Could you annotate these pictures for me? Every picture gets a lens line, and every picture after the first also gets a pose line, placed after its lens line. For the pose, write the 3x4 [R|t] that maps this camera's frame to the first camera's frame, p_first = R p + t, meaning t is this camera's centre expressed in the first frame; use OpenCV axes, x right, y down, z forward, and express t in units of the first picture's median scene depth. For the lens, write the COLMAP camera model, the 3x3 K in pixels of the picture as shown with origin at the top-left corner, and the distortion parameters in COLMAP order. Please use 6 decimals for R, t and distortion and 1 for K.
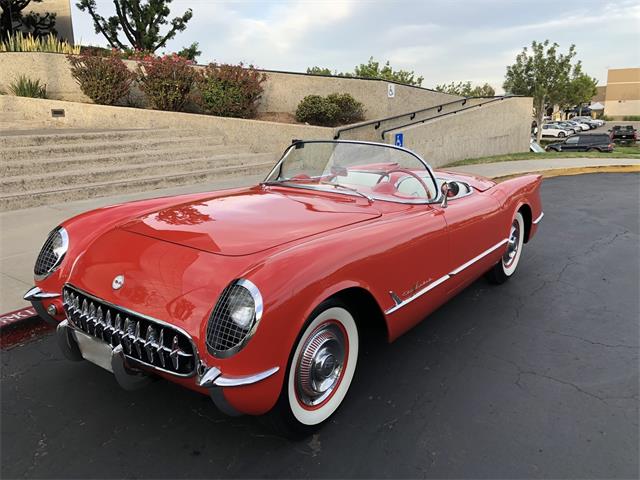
lens RADIAL K [[525.1, 0, 321.8], [0, 525.1, 236.4], [0, 0, 1]] dist [0.016172, -0.016115]
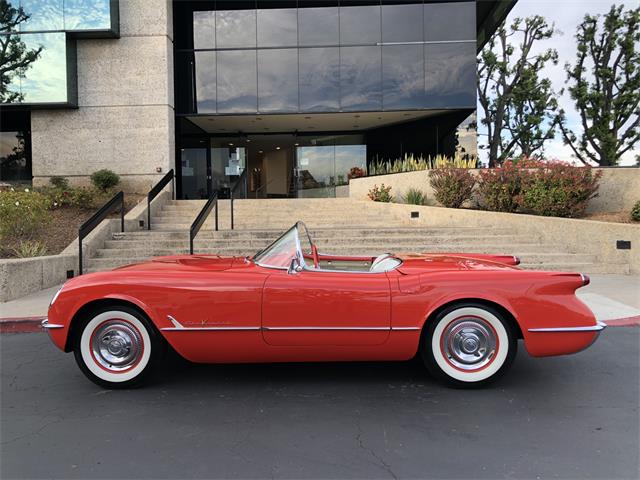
lens RADIAL K [[525.1, 0, 322.3], [0, 525.1, 239.6], [0, 0, 1]] dist [0.016172, -0.016115]
pose [[0.555949, 0.024127, -0.830866, 0.406097], [-0.187403, 0.977481, -0.097010, -0.010114], [0.809815, 0.209639, 0.547951, 0.130280]]
